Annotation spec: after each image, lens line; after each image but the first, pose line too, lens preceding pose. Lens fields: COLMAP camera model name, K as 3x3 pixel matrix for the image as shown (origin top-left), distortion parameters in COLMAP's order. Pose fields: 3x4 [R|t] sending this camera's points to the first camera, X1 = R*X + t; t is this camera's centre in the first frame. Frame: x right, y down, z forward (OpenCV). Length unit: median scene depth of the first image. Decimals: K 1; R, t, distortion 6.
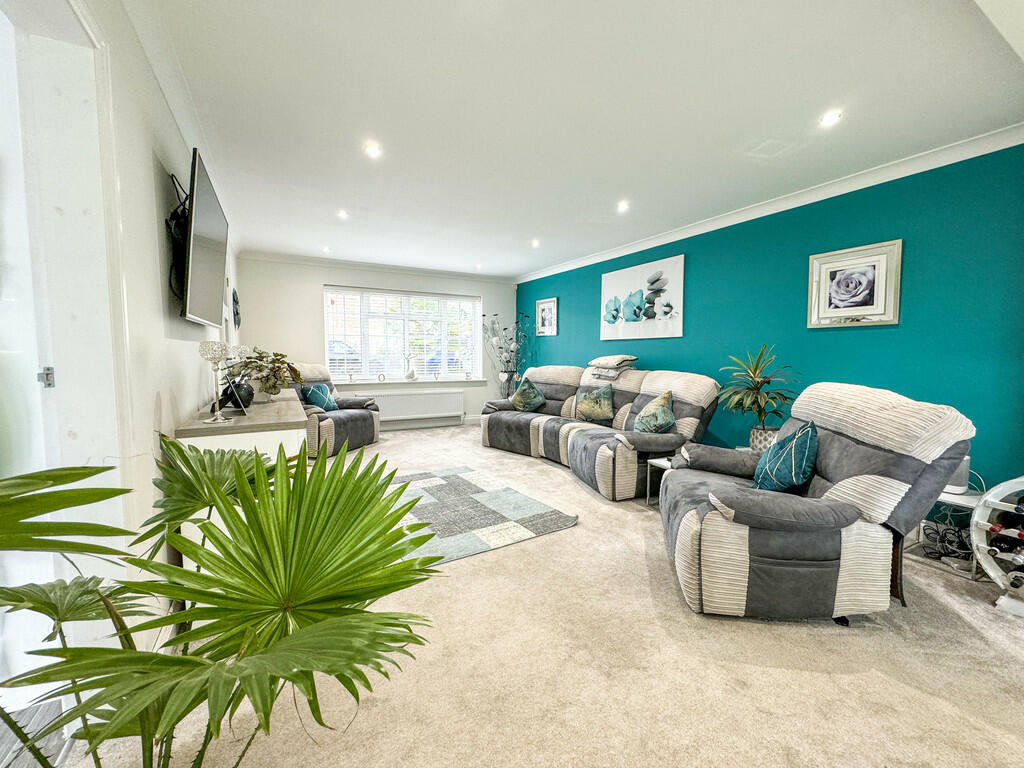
lens RADIAL K [[408.4, 0, 521.8], [0, 408.4, 382.6], [0, 0, 1]] dist [-0.002776, 0.000185]
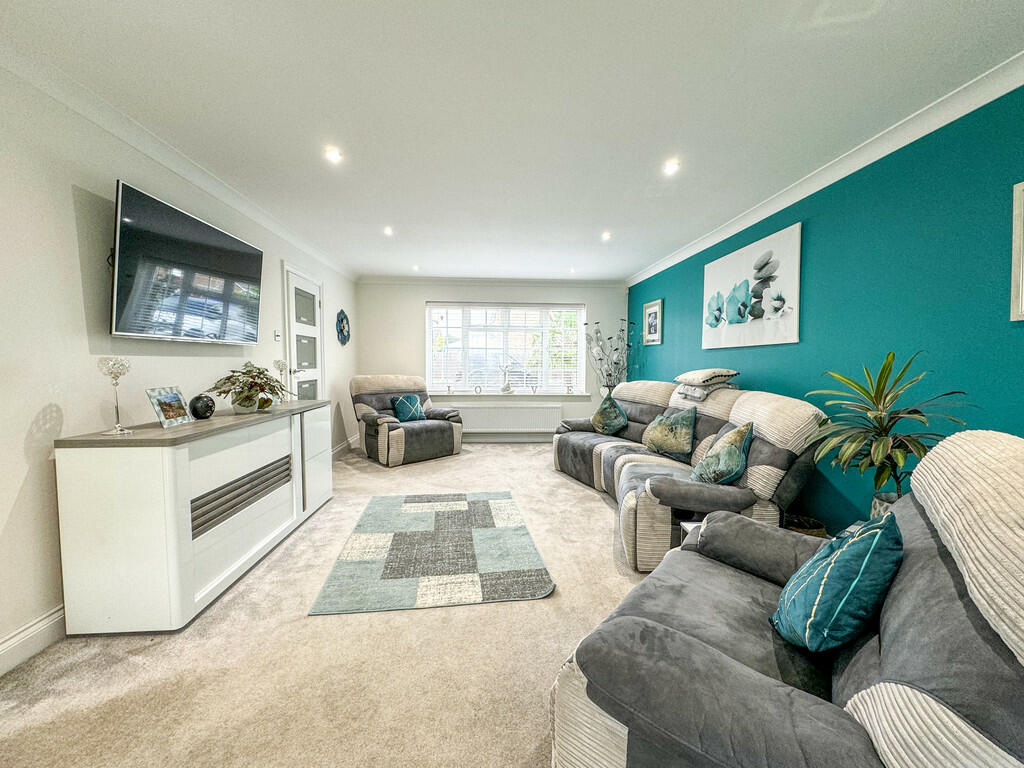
lens RADIAL K [[408.4, 0, 510.2], [0, 408.4, 383.5], [0, 0, 1]] dist [-0.002776, 0.000185]
pose [[0.909216, 0.018808, -0.415901, 0.214374], [-0.029148, 0.999403, -0.018526, -0.015287], [0.415304, 0.028967, 0.909221, 0.162220]]
